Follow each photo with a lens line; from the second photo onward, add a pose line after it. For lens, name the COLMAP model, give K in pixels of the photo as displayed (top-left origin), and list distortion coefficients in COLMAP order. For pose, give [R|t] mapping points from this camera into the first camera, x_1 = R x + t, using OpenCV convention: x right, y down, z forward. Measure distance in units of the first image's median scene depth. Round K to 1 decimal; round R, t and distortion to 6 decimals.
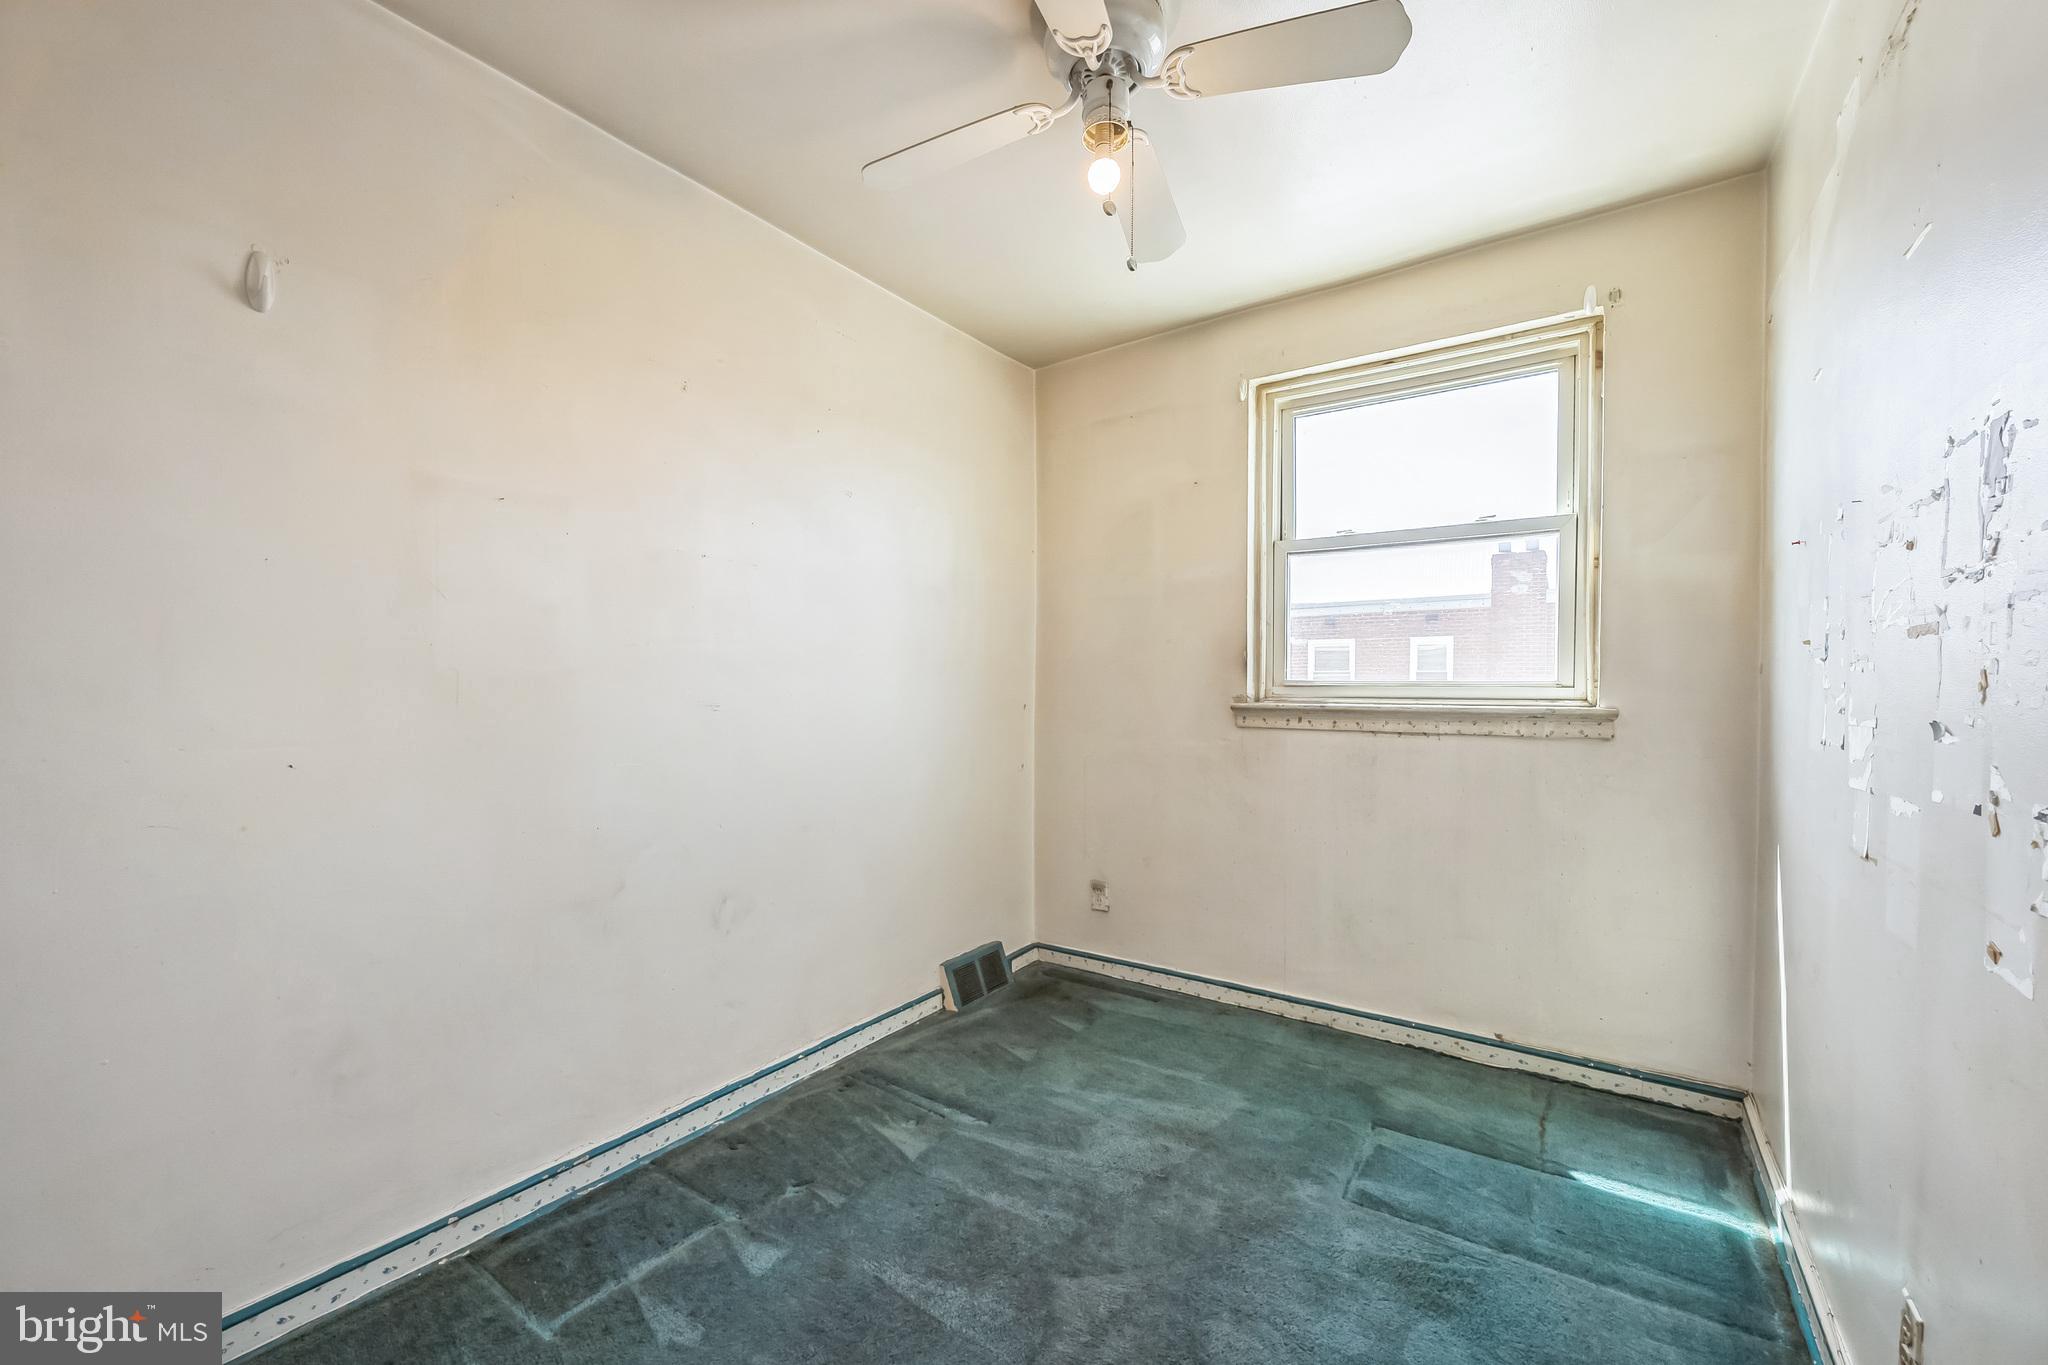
lens RADIAL K [[815.6, 0, 1022.4], [0, 815.6, 690.0], [0, 0, 1]] dist [-0.000932, -0.000136]
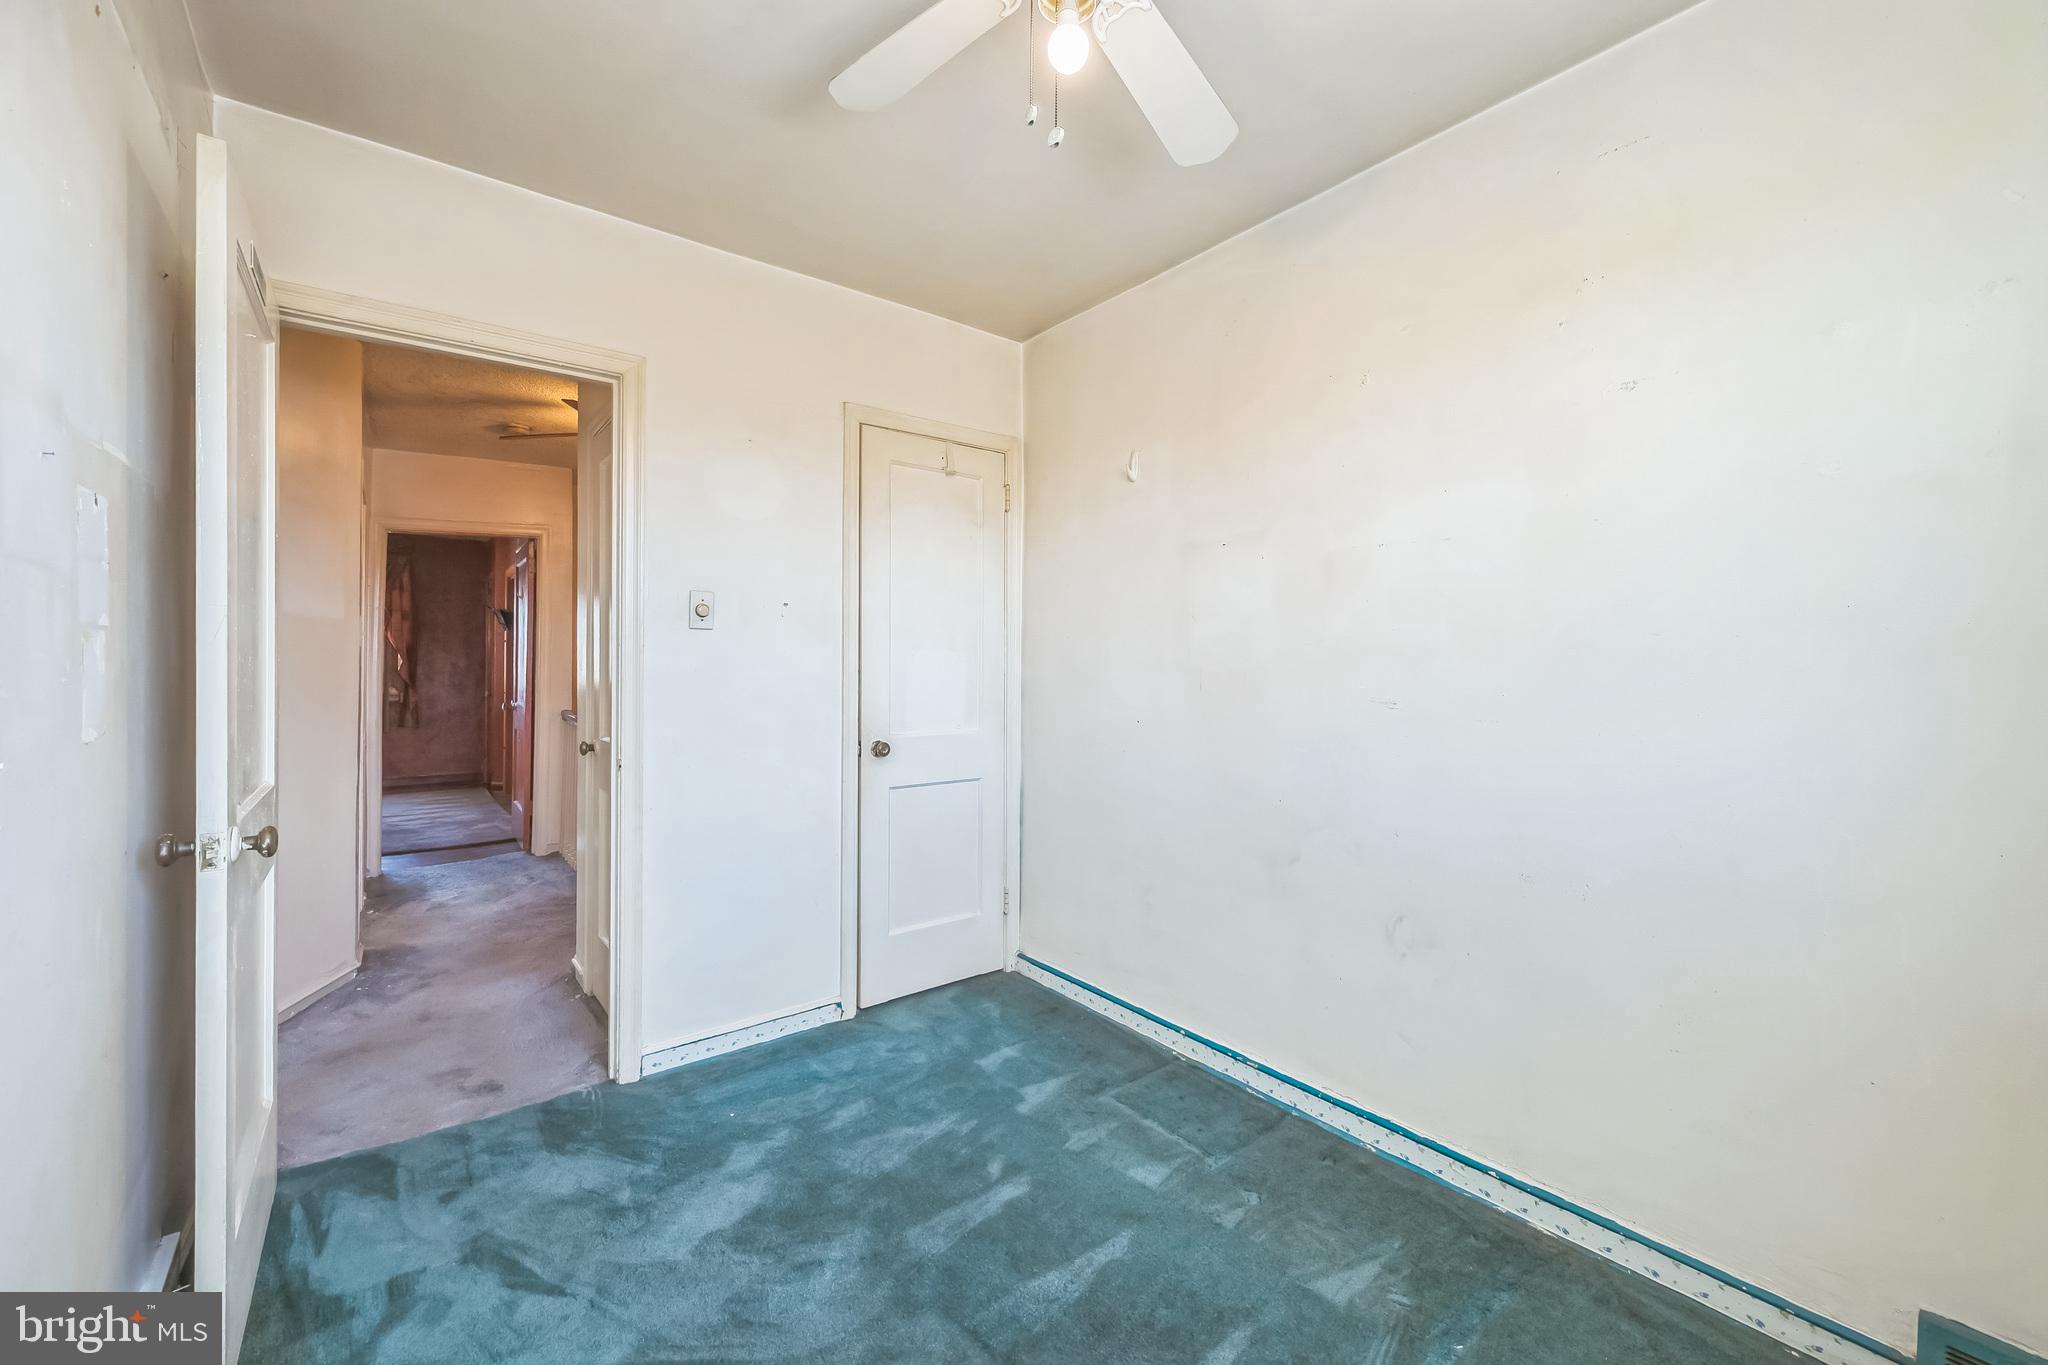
lens RADIAL K [[815.6, 0, 1020.3], [0, 815.6, 670.7], [0, 0, 1]] dist [-0.000932, -0.000136]
pose [[-0.299016, -0.004305, -0.954238, 0.643488], [-0.010935, 0.999940, -0.001084, -0.012531], [0.954185, 0.010111, -0.299046, 0.886616]]
